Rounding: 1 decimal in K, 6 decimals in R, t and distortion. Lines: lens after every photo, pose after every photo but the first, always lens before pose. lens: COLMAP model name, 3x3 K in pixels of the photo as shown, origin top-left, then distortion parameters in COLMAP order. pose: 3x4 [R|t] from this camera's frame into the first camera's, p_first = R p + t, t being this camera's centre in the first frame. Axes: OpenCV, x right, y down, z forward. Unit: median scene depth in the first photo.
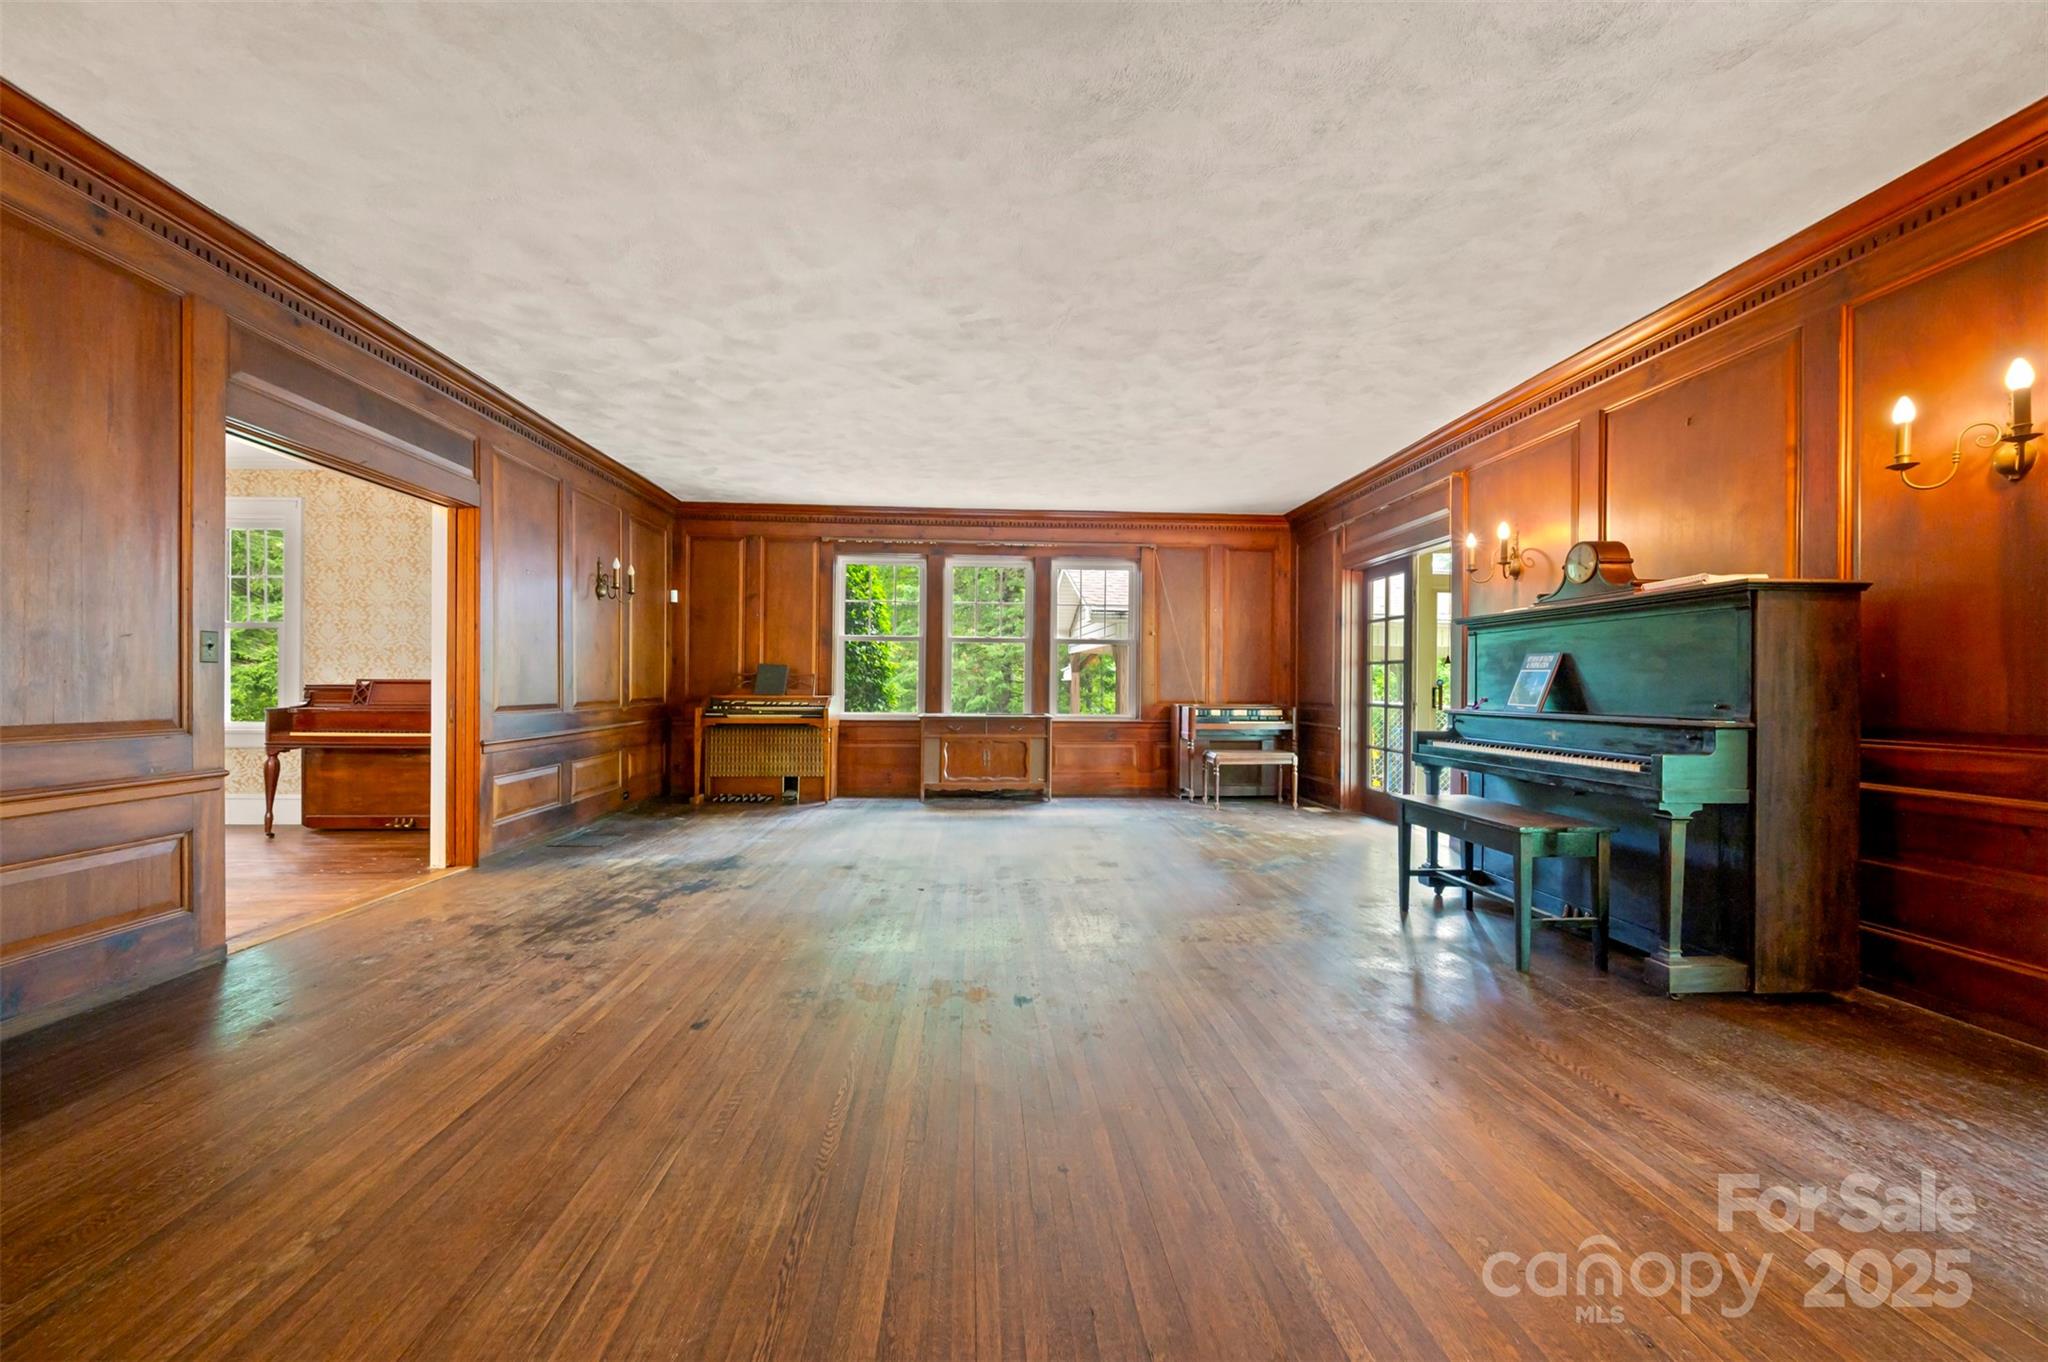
lens RADIAL K [[812.6, 0, 1024.8], [0, 812.6, 684.9], [0, 0, 1]] dist [-0.001195, -0.000091]
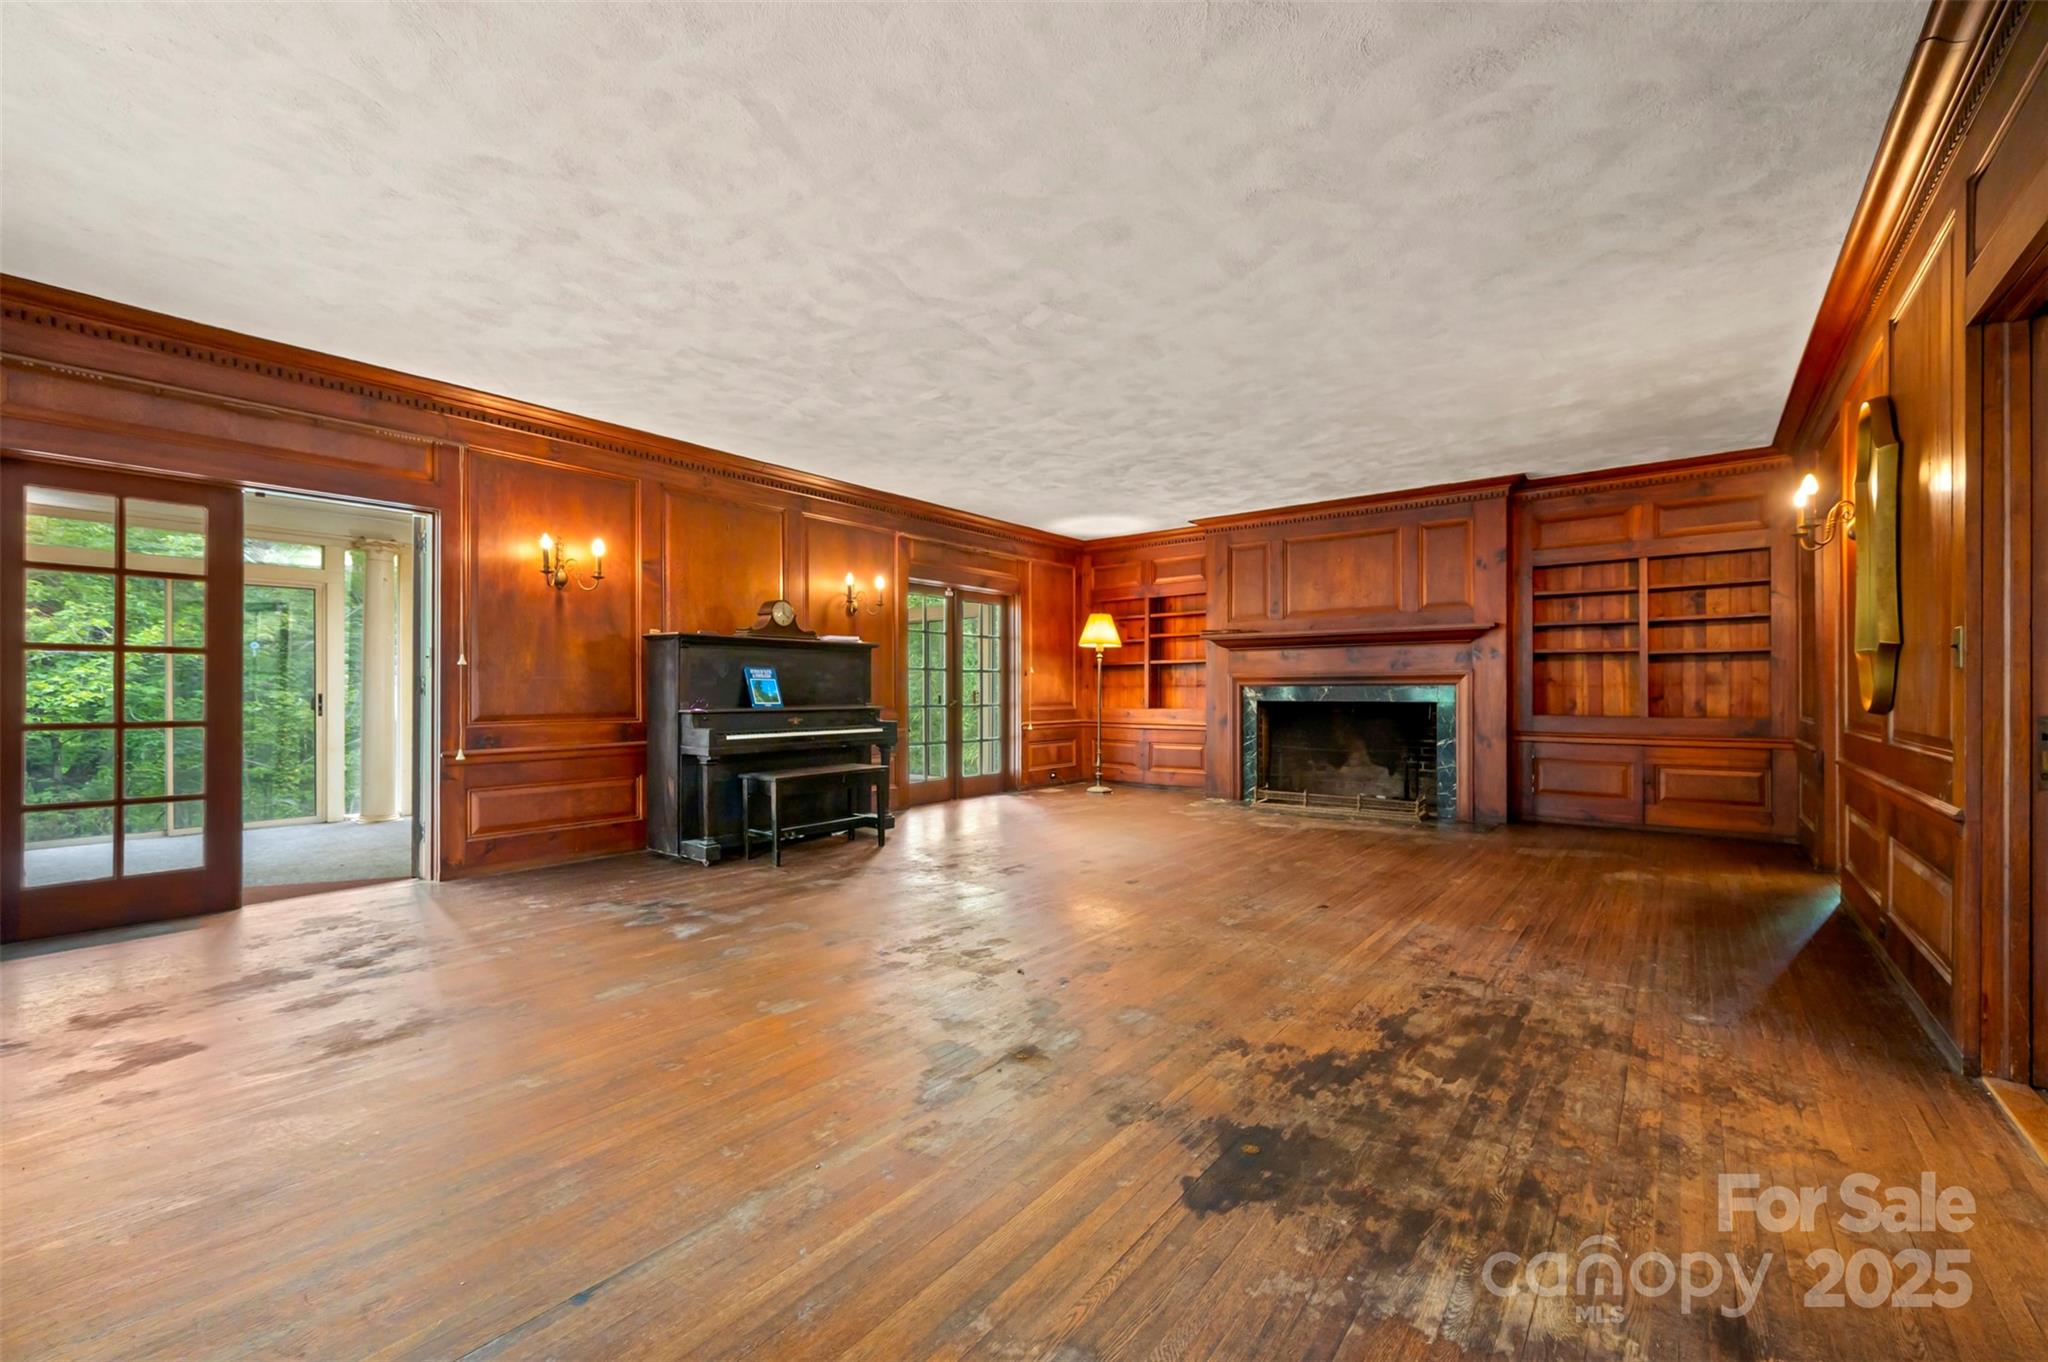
lens RADIAL K [[812.6, 0, 1023.8], [0, 812.6, 688.1], [0, 0, 1]] dist [-0.001195, -0.000091]
pose [[-0.735053, -0.004823, 0.677992, -0.793592], [-0.005302, 0.999985, 0.001365, -0.006145], [-0.677989, -0.002592, -0.735068, 1.948864]]
